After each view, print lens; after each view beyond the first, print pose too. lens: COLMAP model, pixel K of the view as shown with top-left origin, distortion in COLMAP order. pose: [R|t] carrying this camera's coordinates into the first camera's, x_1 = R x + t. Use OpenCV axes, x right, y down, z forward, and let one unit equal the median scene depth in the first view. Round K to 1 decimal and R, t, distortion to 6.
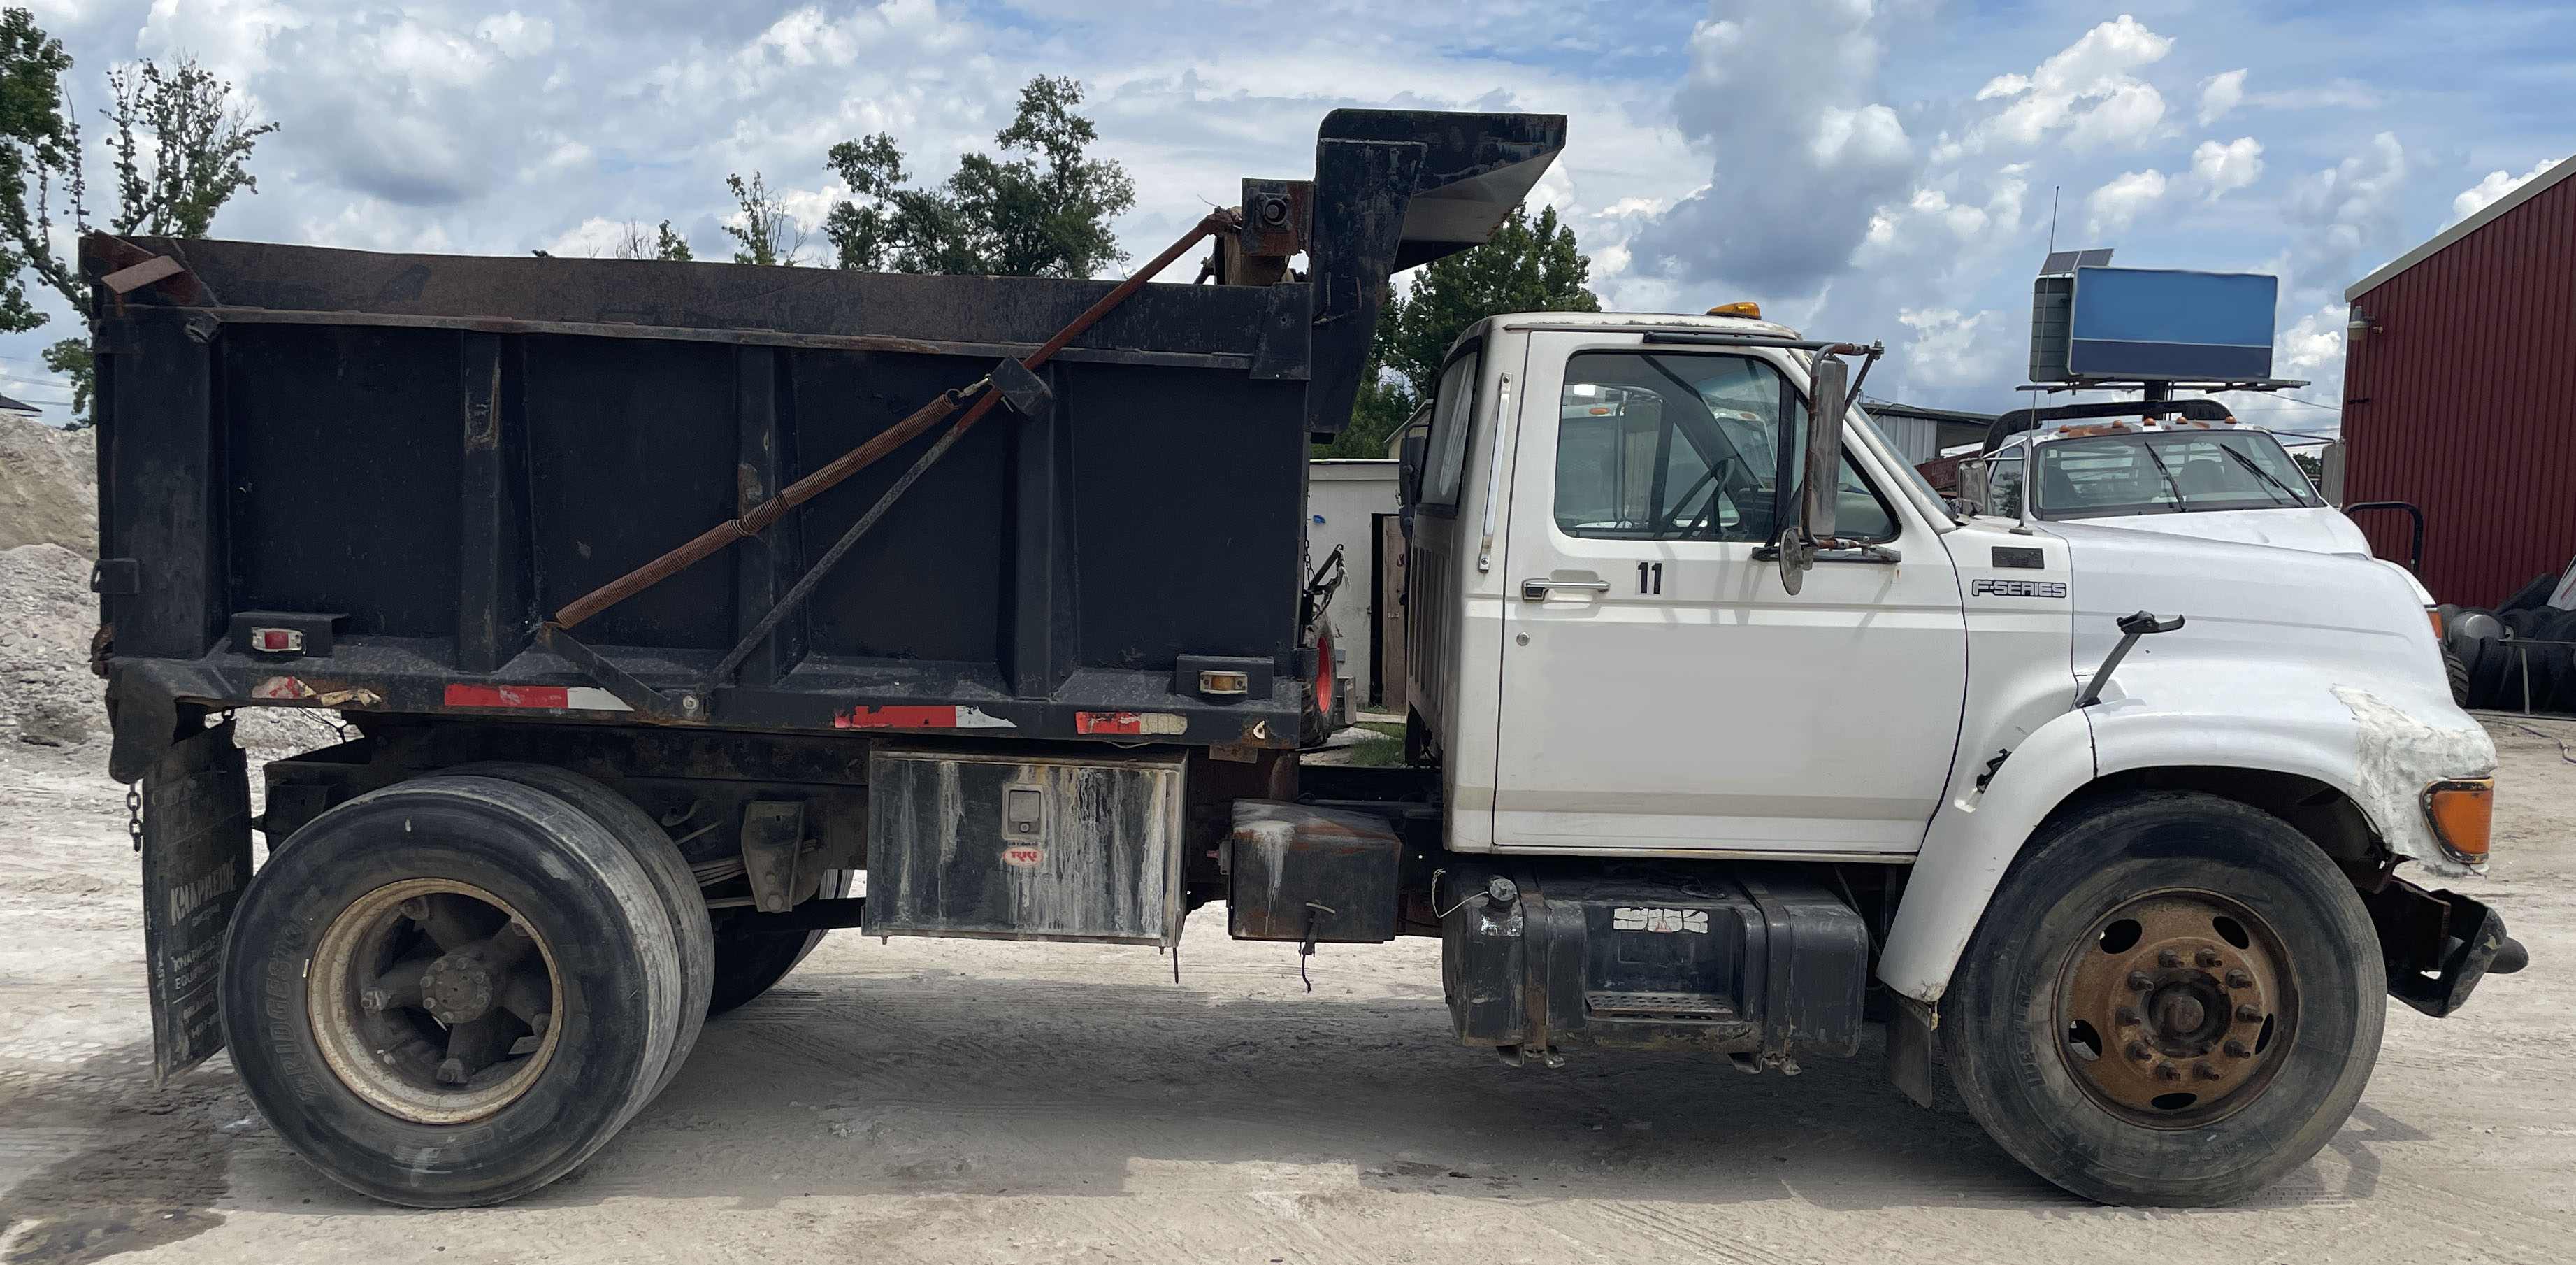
lens RADIAL K [[2249.0, 0, 1219.1], [0, 2249.0, 759.8], [0, 0, 1]] dist [0.108154, -0.168084]
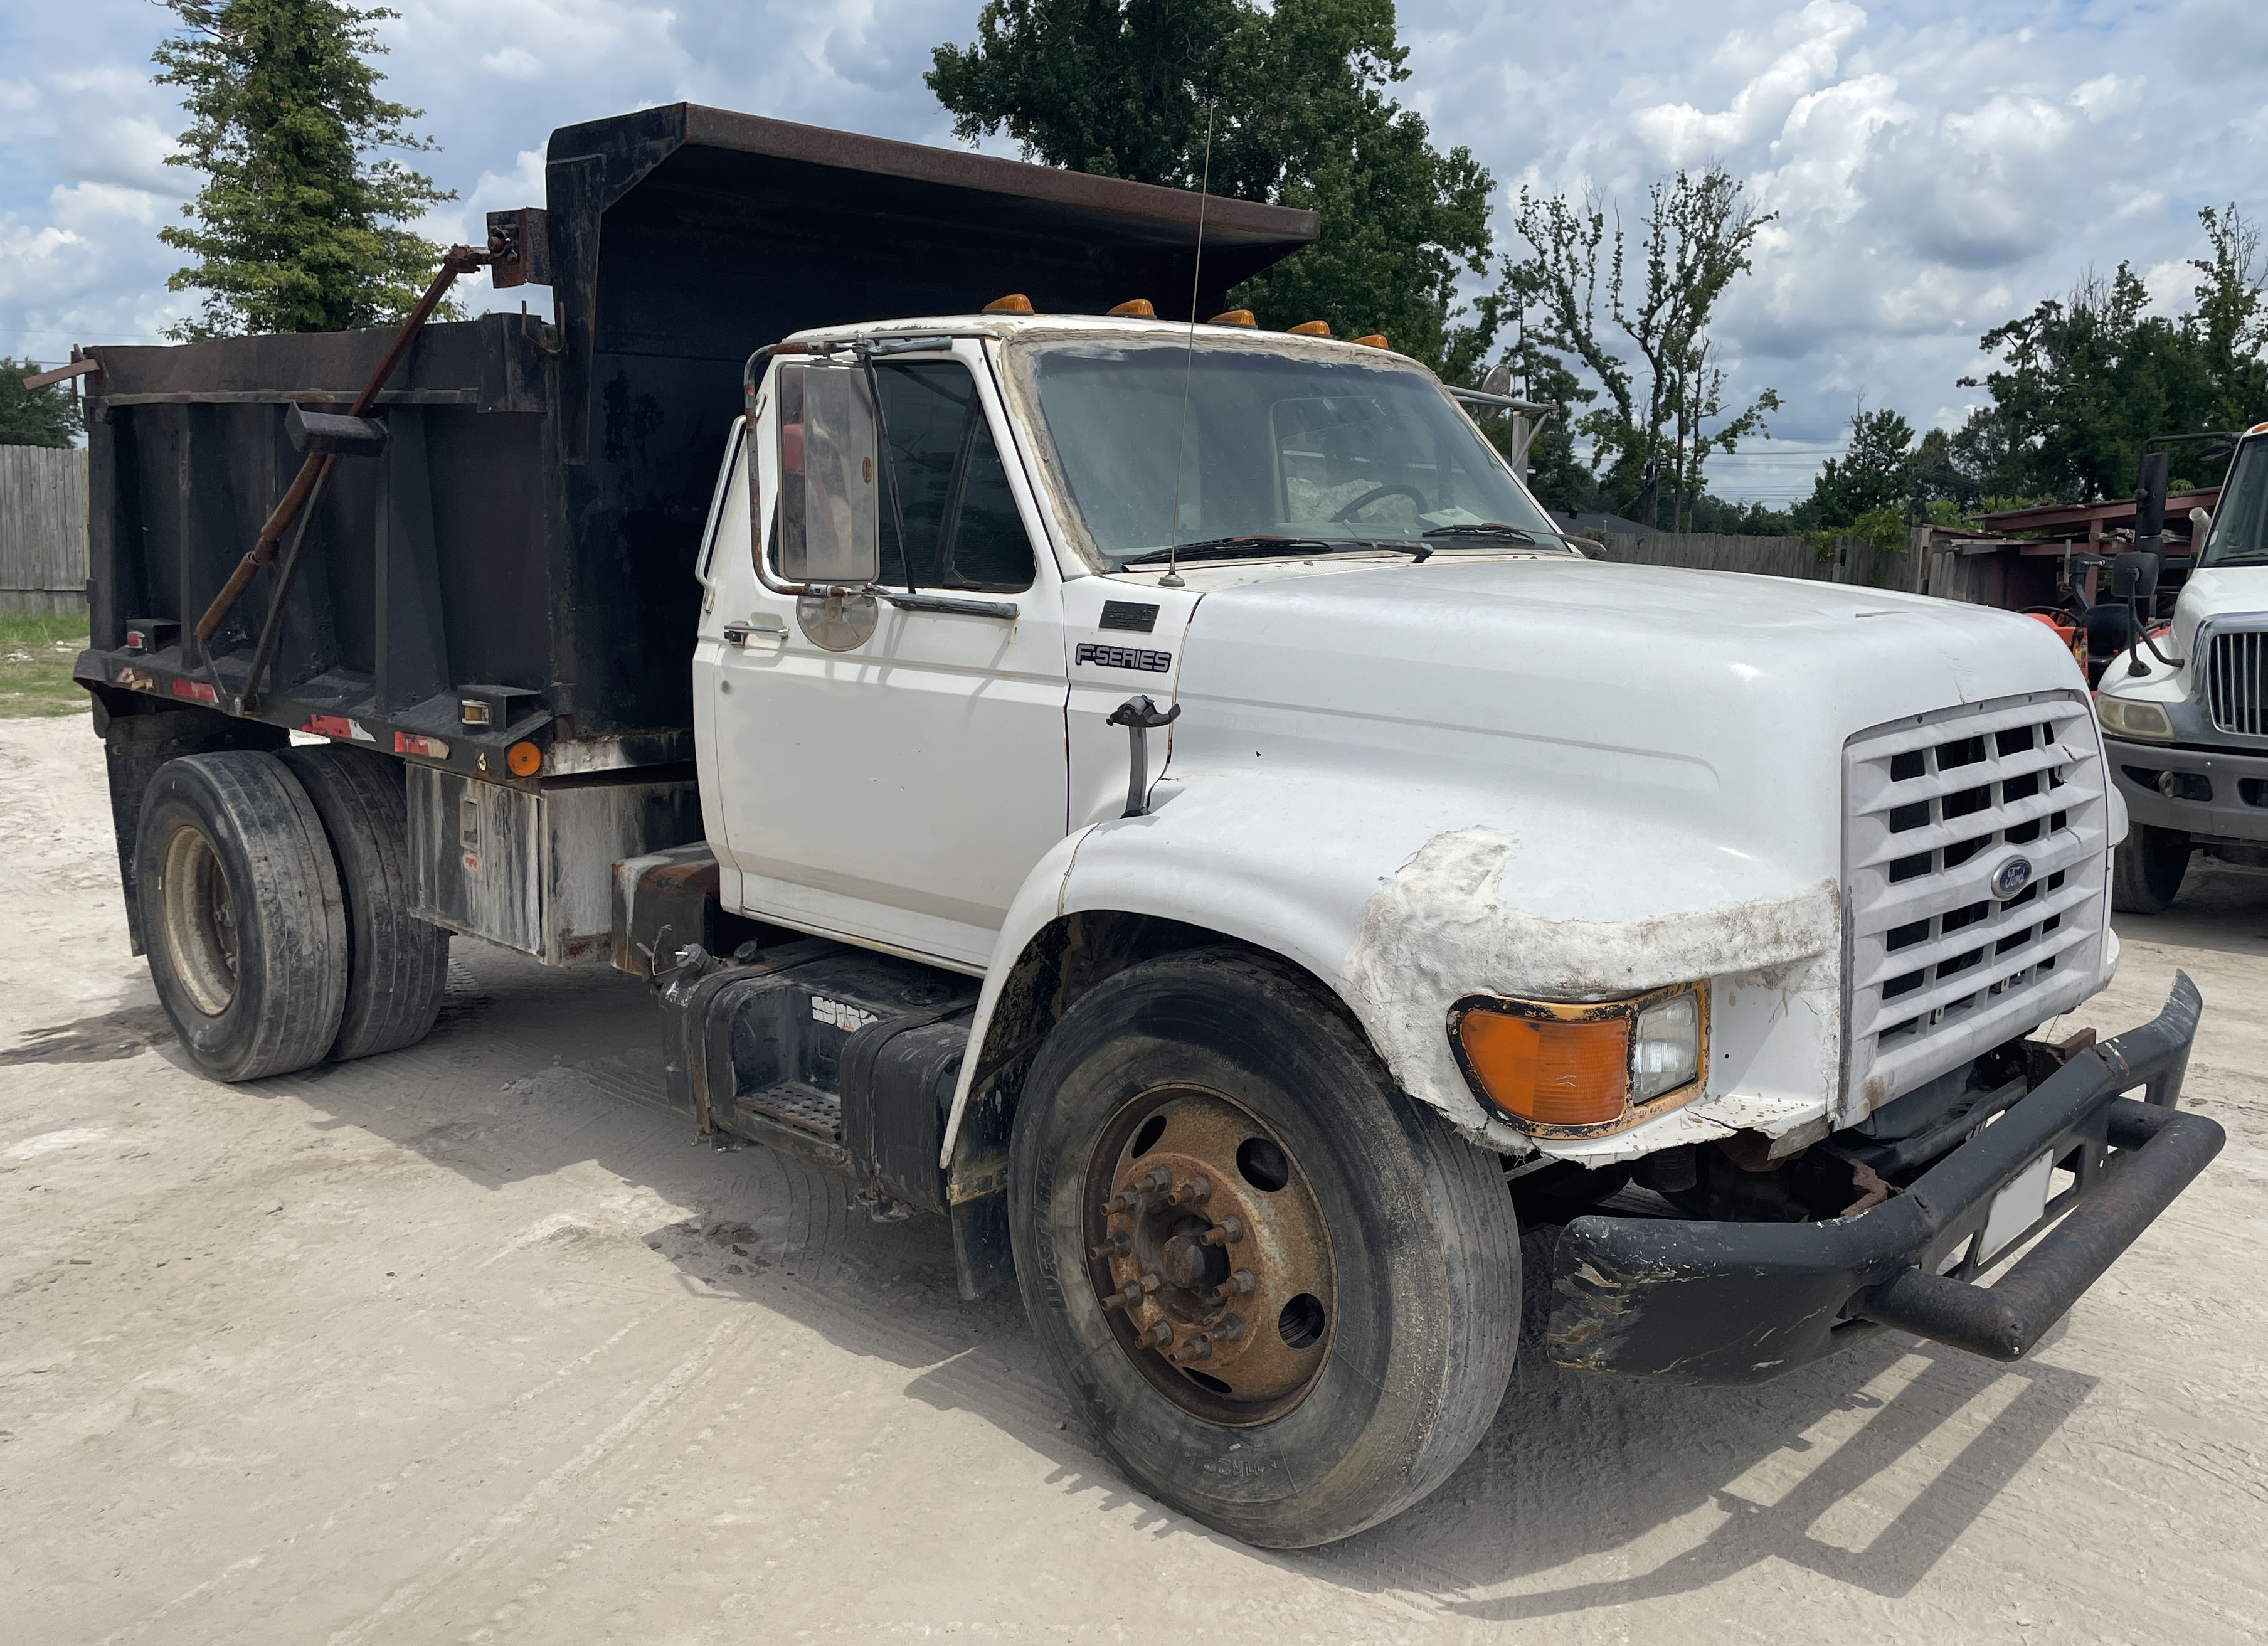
lens RADIAL K [[1960.4, 0, 1175.2], [0, 1960.4, 833.3], [0, 0, 1]] dist [0.101823, -0.180800]
pose [[0.723277, 0.102824, -0.682859, 0.814897], [-0.079132, 0.994679, 0.065961, -0.061496], [0.686009, 0.006328, 0.727566, 0.539588]]
